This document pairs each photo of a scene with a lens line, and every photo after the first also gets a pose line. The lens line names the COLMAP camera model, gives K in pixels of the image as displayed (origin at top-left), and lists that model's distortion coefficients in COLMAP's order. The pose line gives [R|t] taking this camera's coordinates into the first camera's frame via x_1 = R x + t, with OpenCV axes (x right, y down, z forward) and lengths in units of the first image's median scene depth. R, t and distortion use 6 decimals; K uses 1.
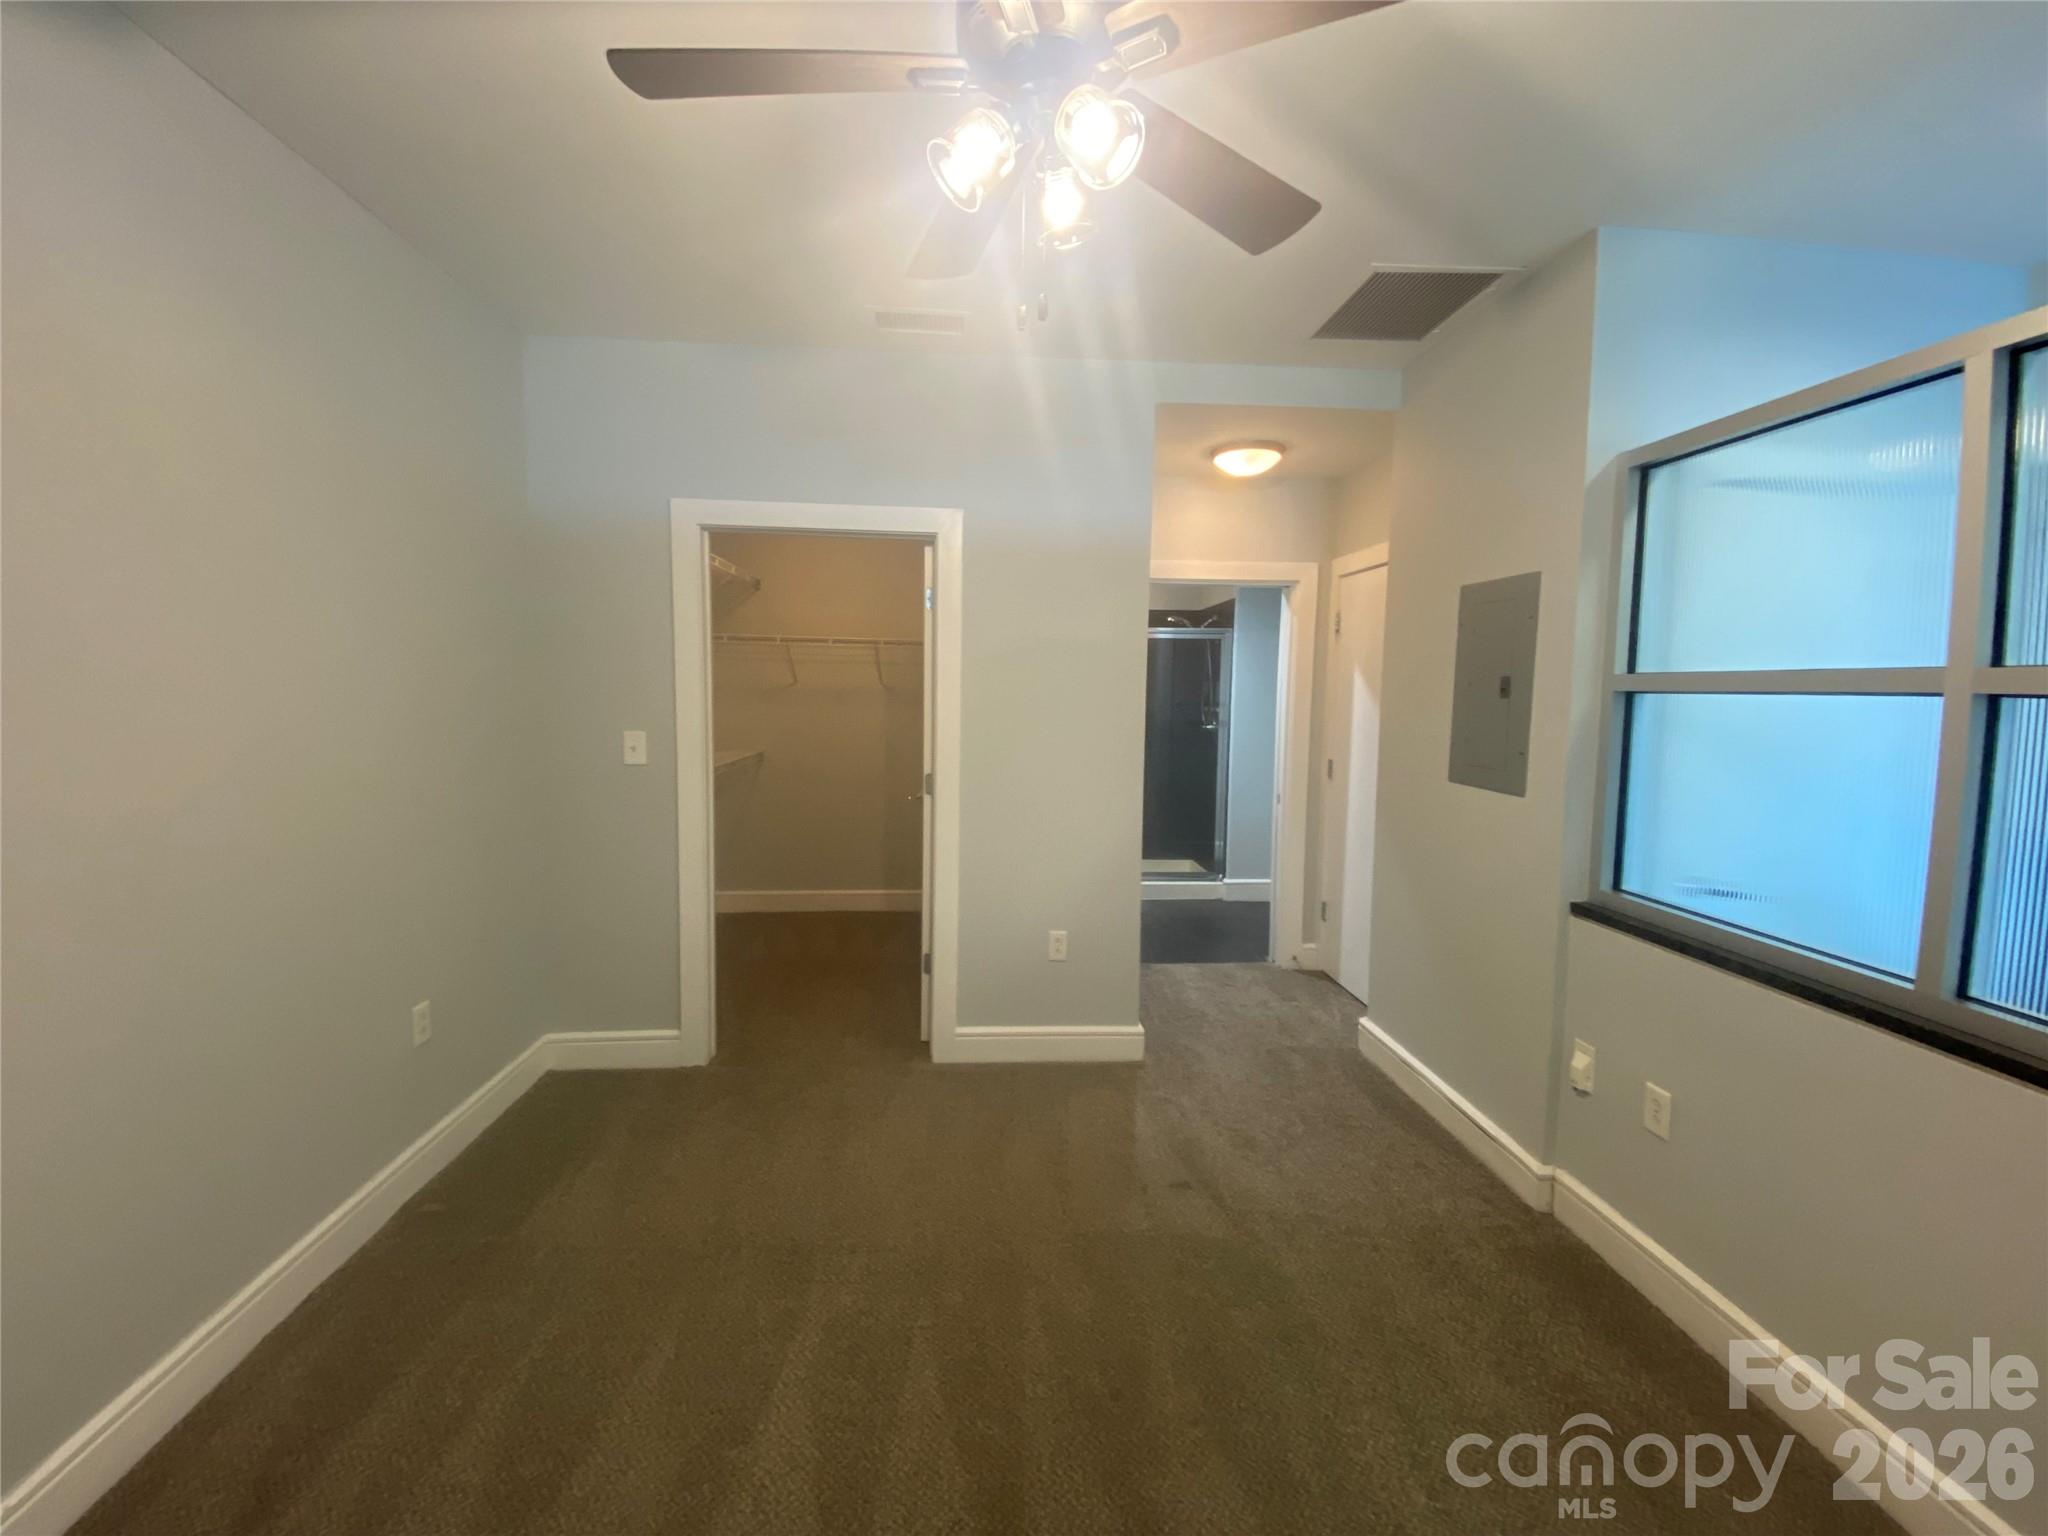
lens RADIAL K [[851.9, 0, 1016.0], [0, 851.9, 738.1], [0, 0, 1]] dist [0.034198, -0.000051]
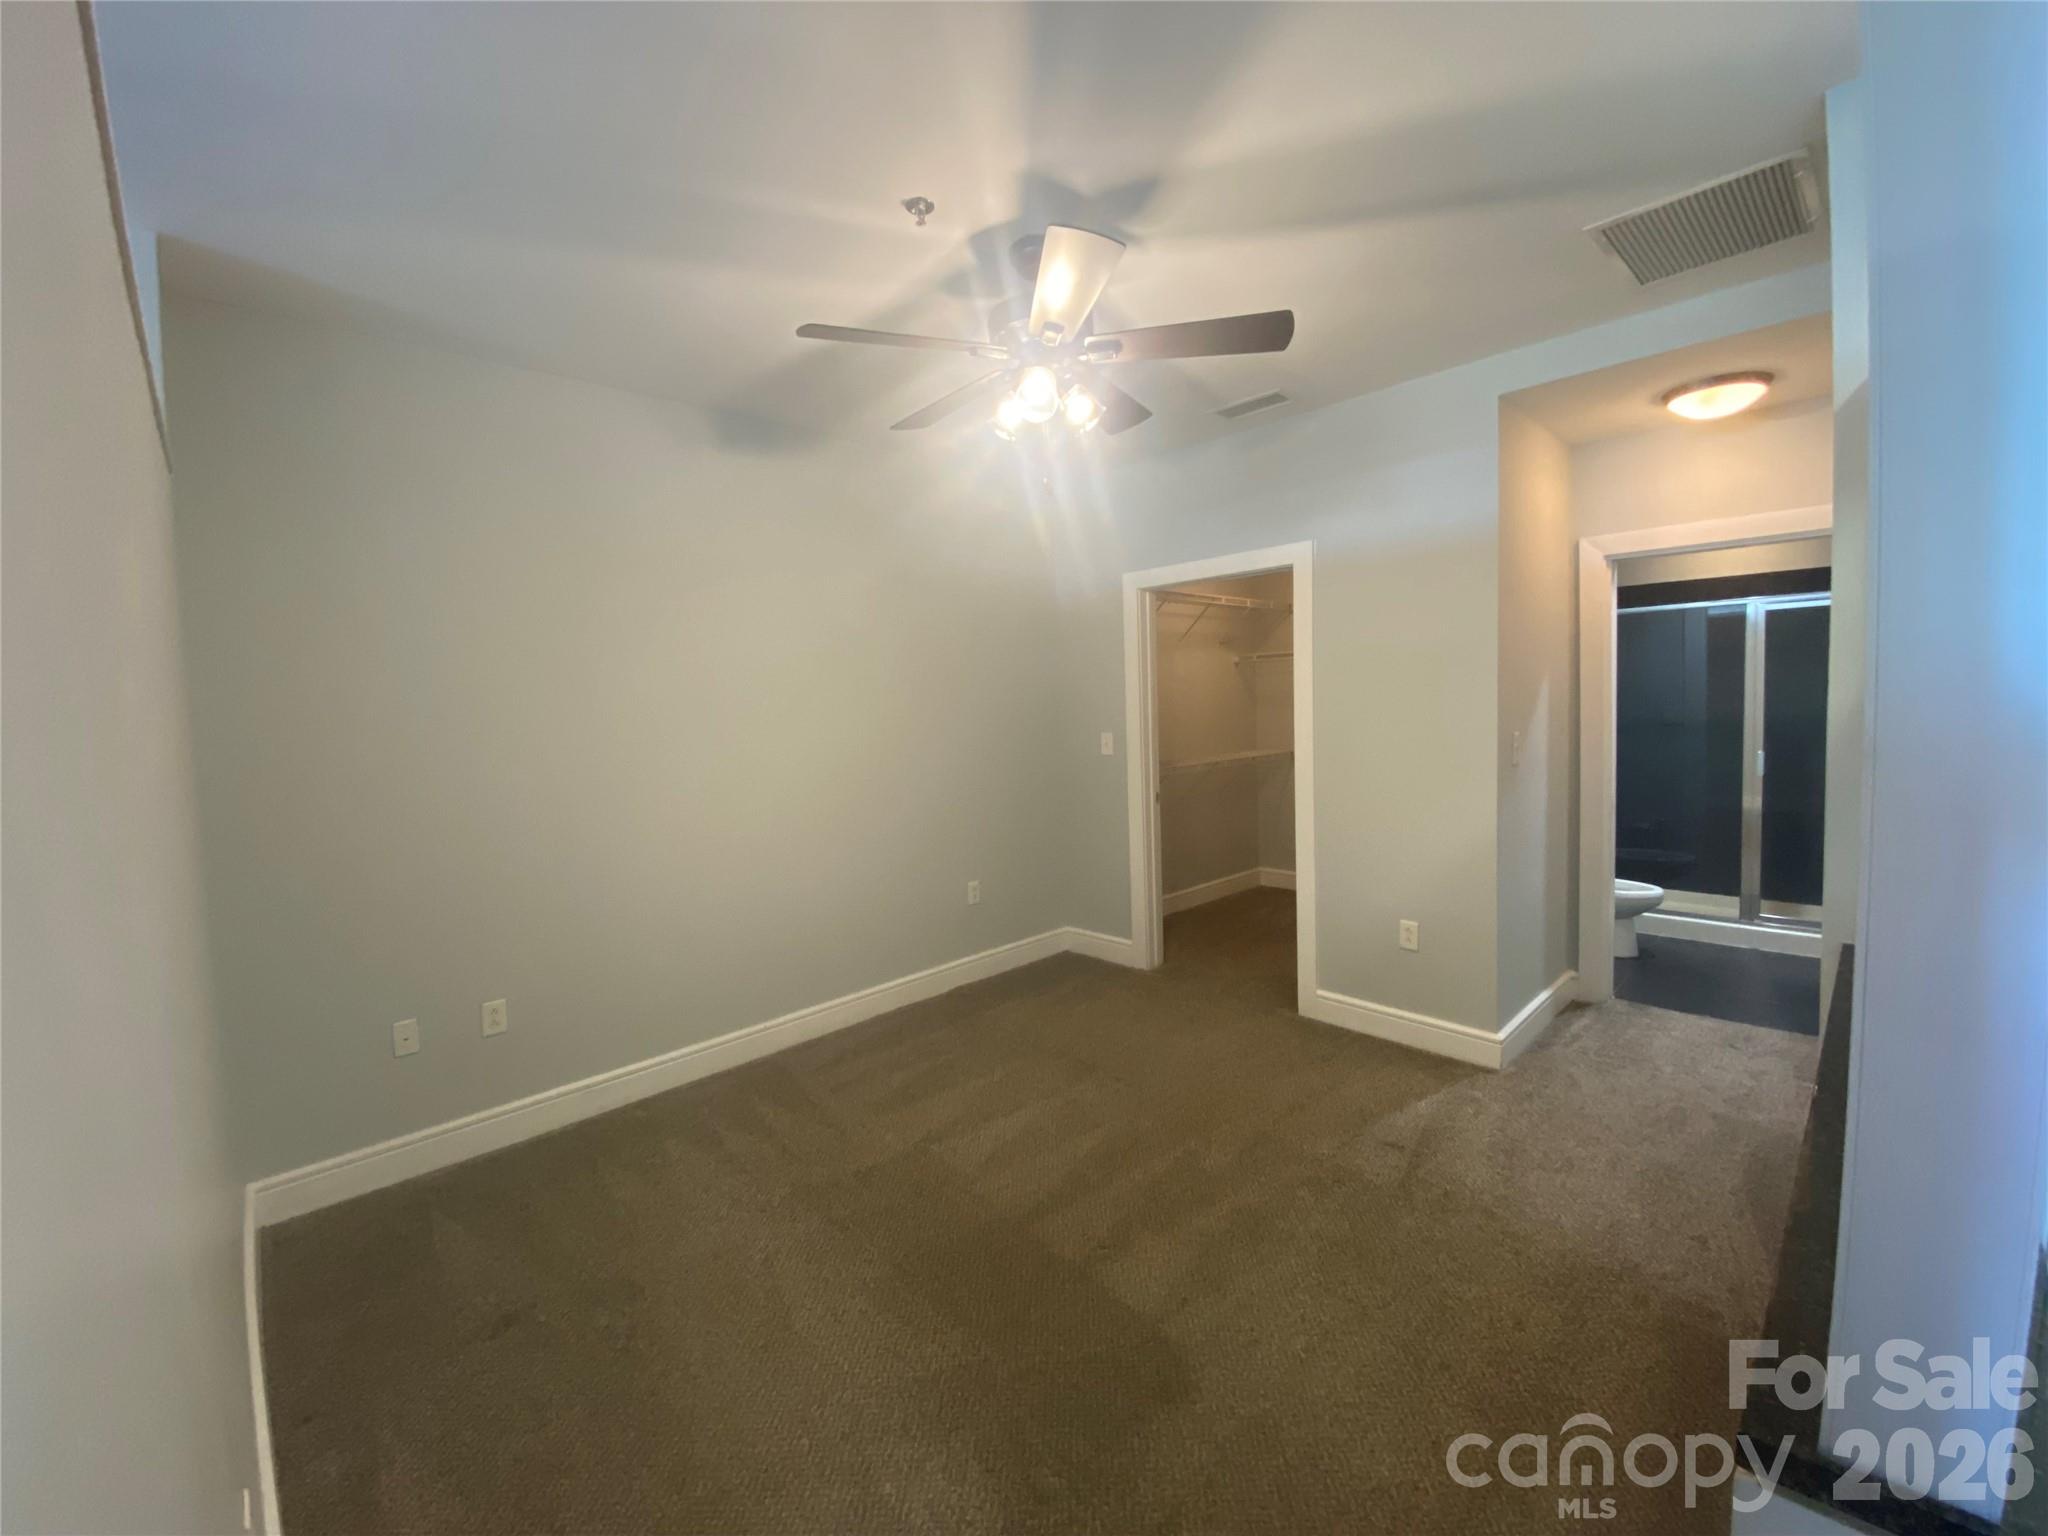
lens RADIAL K [[838.6, 0, 1017.8], [0, 838.6, 758.3], [0, 0, 1]] dist [-0.000687, -0.000122]
pose [[0.639467, 0.021998, -0.768504, 0.563790], [-0.011100, 0.999751, 0.019381, 0.009808], [0.768738, -0.003863, 0.639552, -0.036734]]
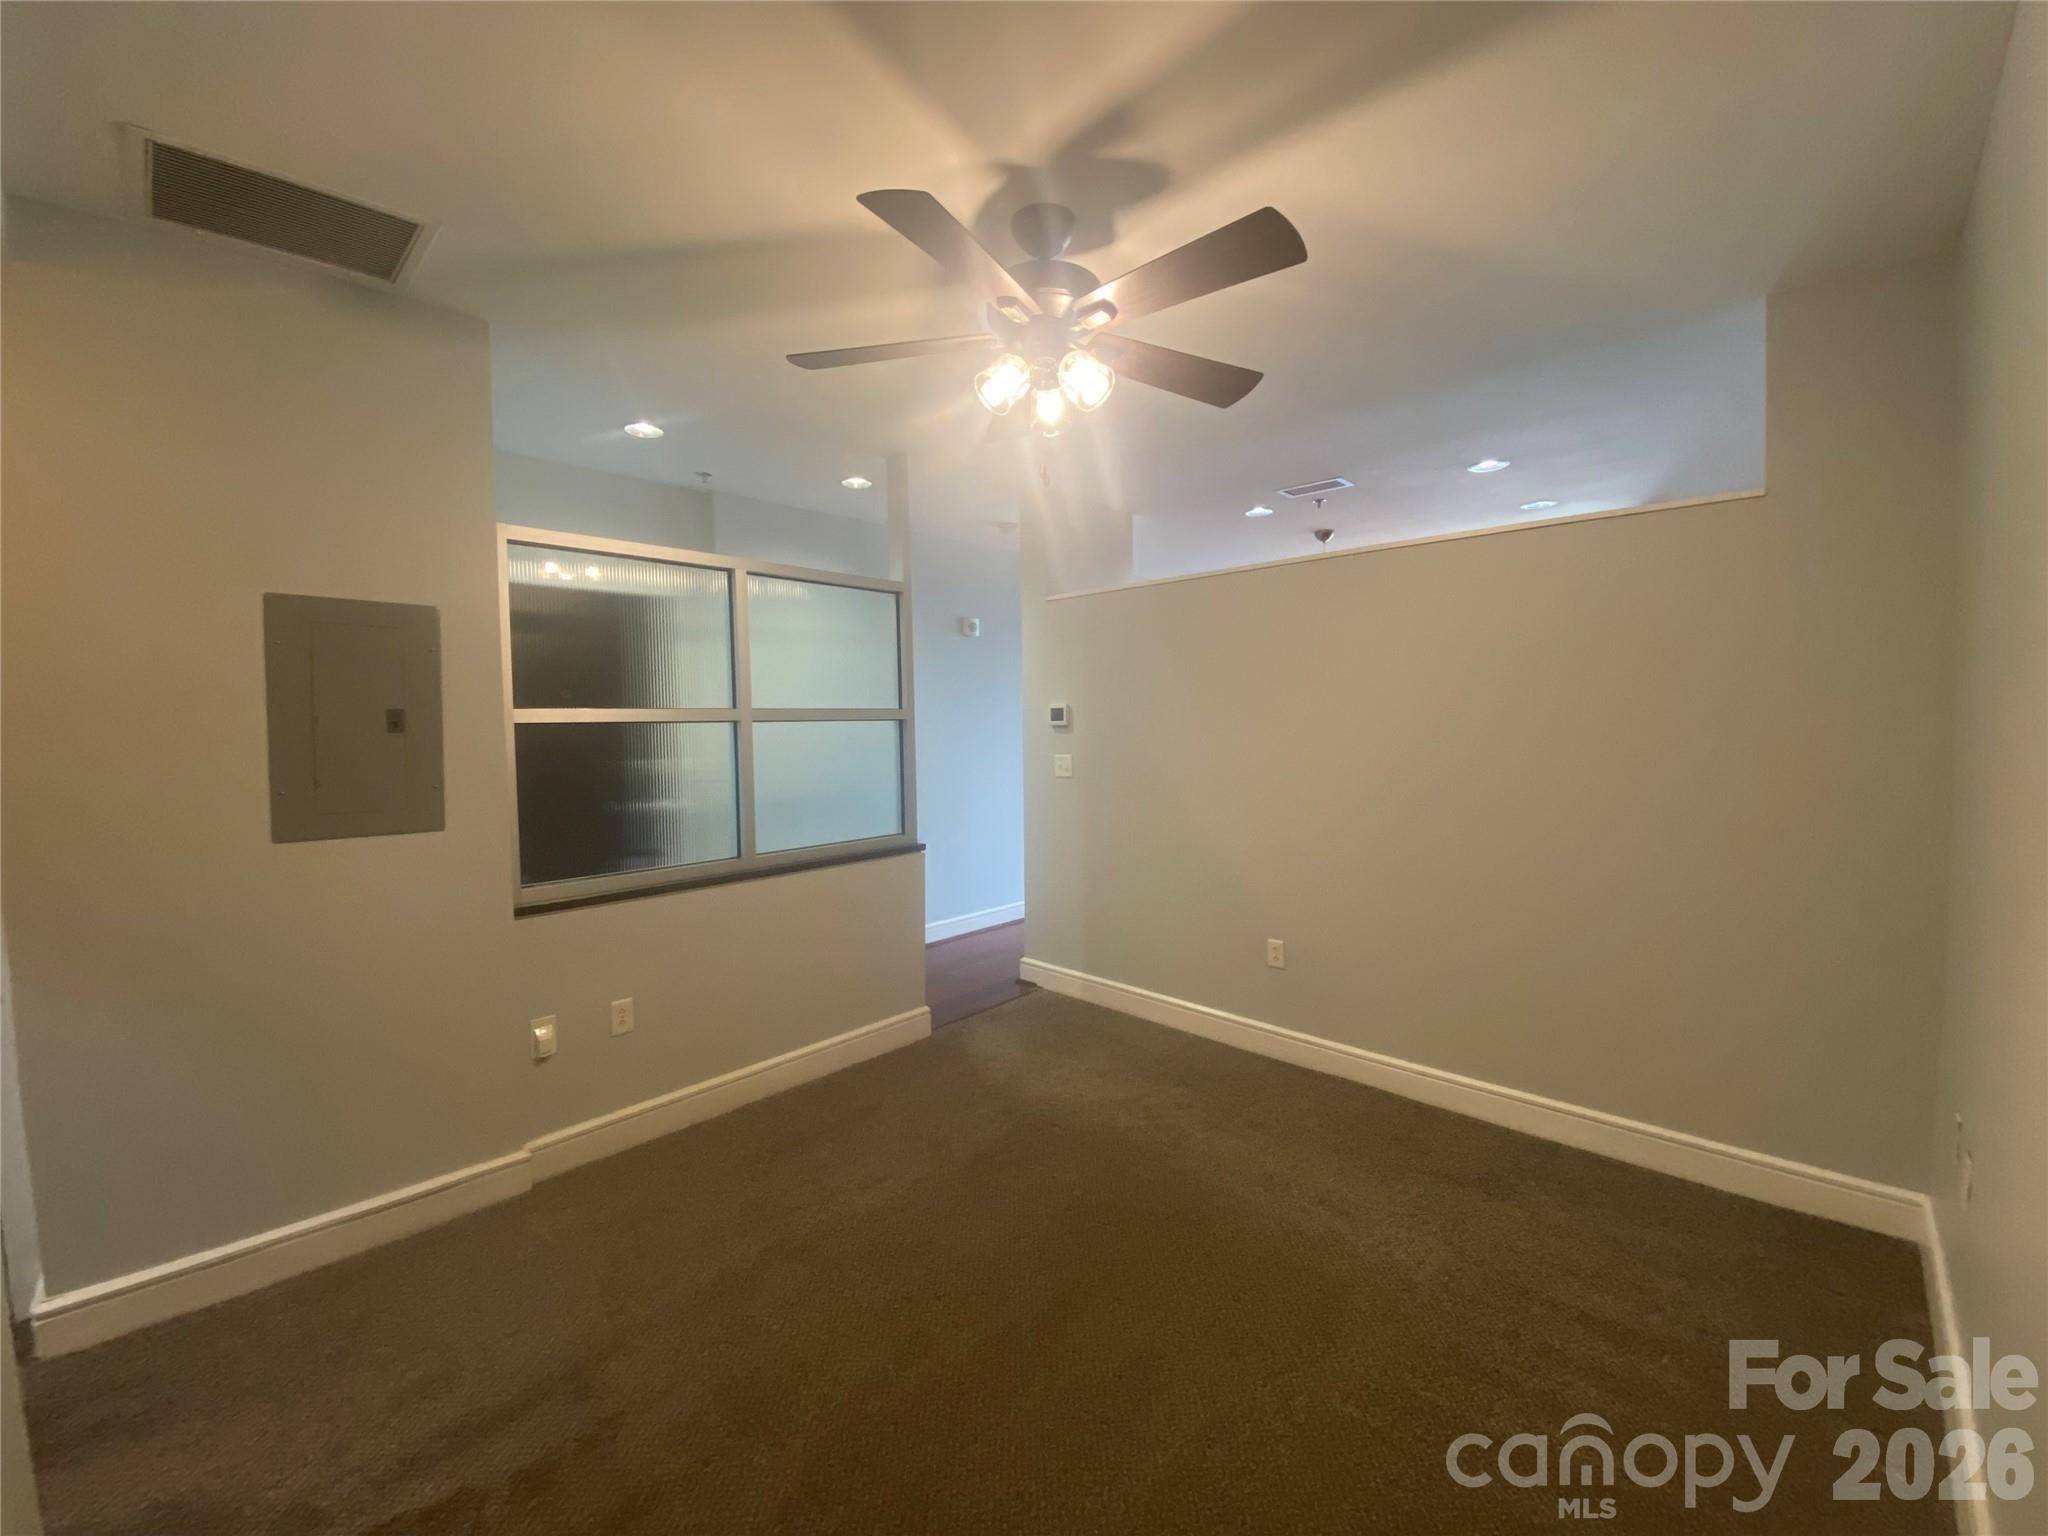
lens RADIAL K [[838.6, 0, 1017.8], [0, 838.6, 758.3], [0, 0, 1]] dist [-0.000687, -0.000122]
pose [[-0.664380, -0.043037, 0.746154, -0.466320], [0.050081, 0.993533, 0.101899, -0.065342], [-0.745715, 0.105068, -0.657929, 0.926447]]
